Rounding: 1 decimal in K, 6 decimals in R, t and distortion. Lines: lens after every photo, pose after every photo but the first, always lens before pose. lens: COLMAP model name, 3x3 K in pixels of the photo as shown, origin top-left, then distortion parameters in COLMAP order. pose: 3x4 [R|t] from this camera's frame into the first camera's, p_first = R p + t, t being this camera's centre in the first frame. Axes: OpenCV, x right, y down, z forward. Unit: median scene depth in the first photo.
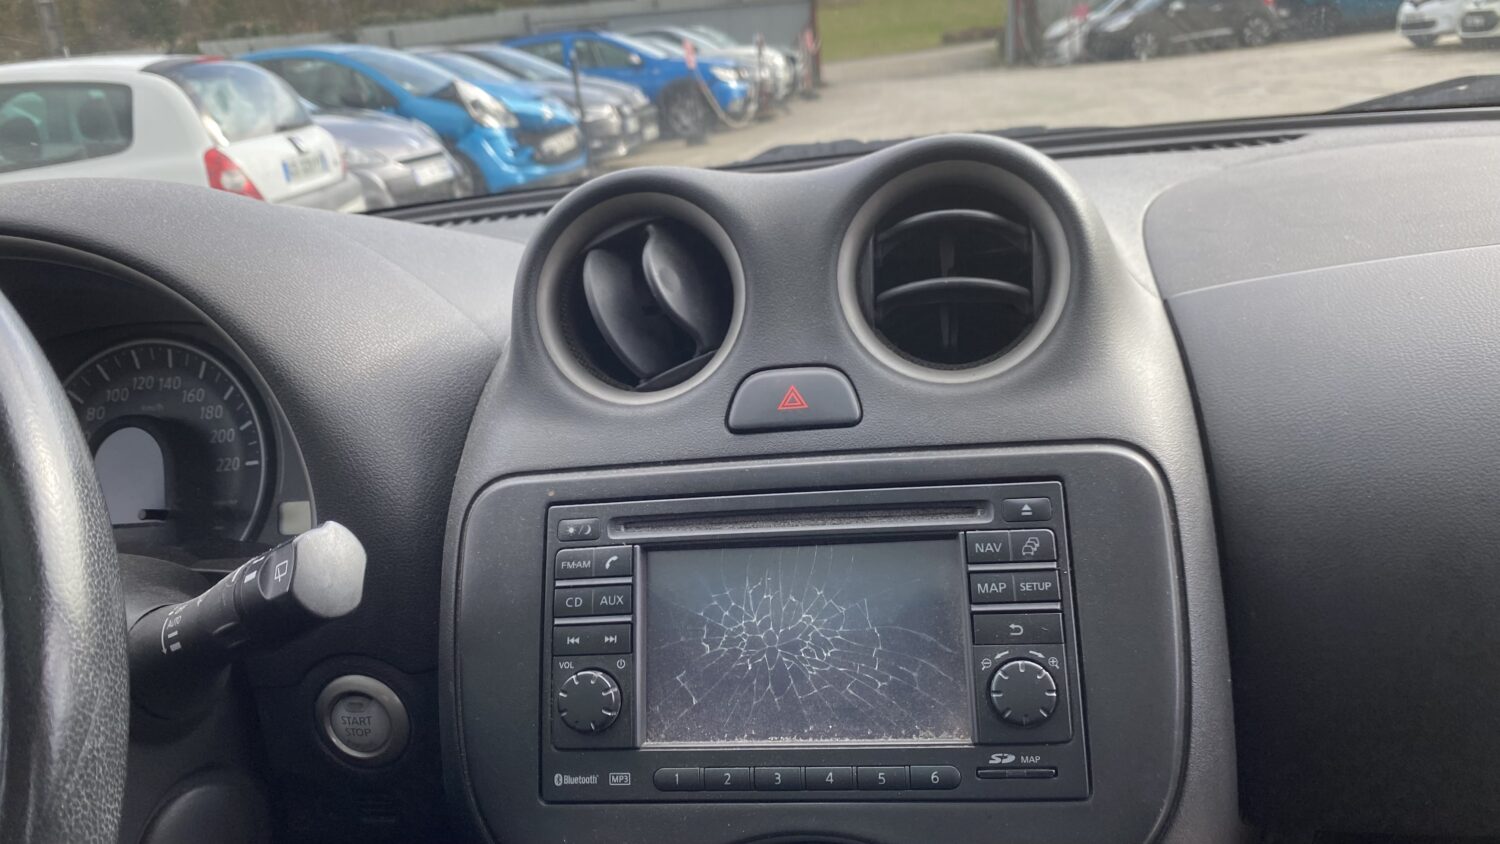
lens RADIAL K [[1155.0, 0, 769.8], [0, 1155.0, 421.3], [0, 0, 1]] dist [-0.001018, 0.005166]
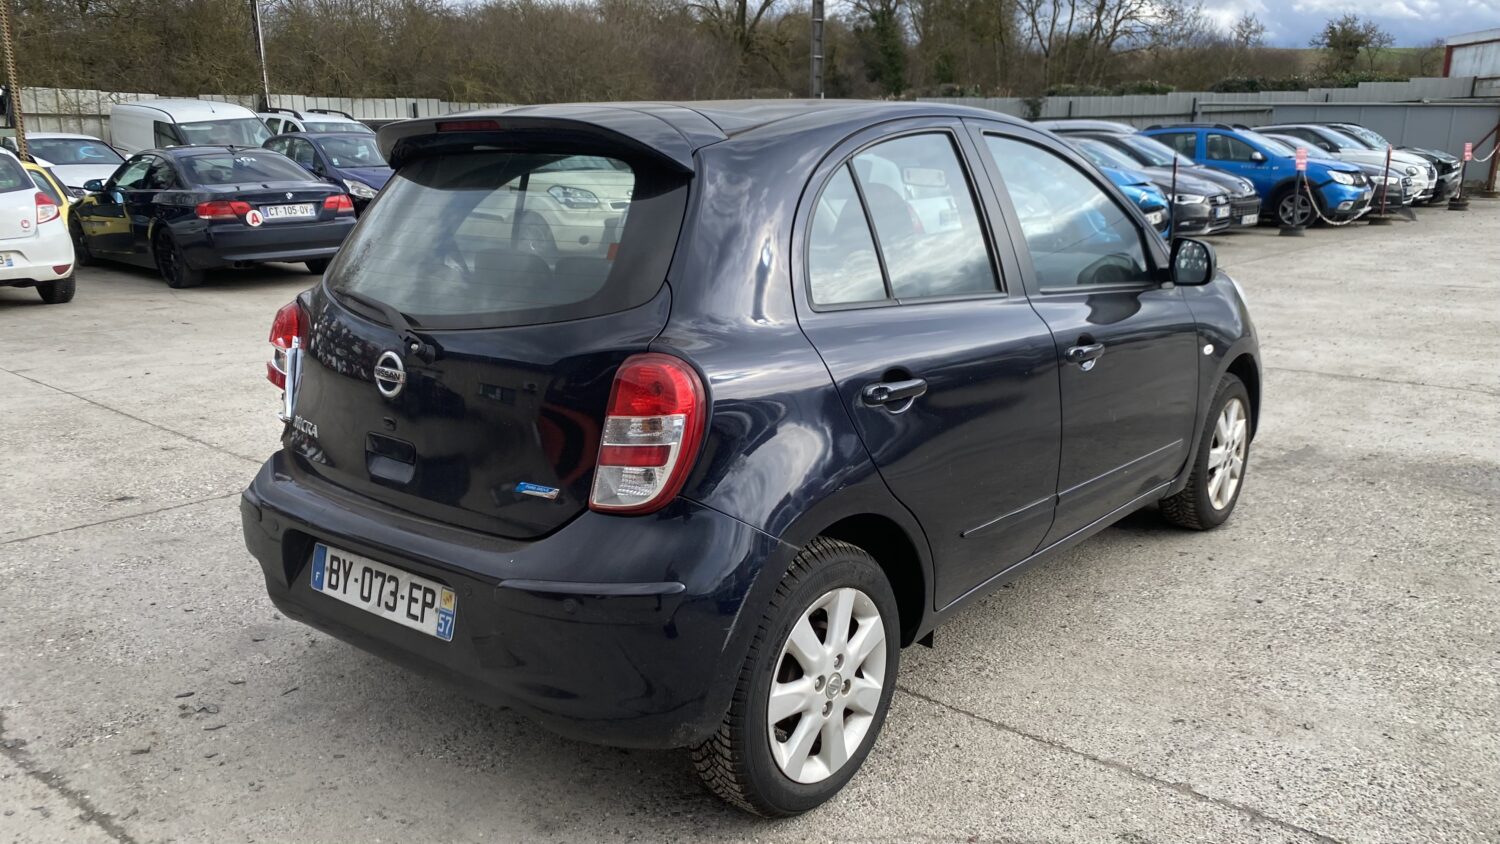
lens RADIAL K [[1187.8, 0, 740.2], [0, 1187.8, 421.8], [0, 0, 1]] dist [-0.006262, 0.039361]
pose [[0.832231, 0.223653, -0.507317, 0.167707], [-0.246130, 0.968954, 0.023403, 0.065064], [0.496801, 0.105389, 0.861442, -0.371504]]
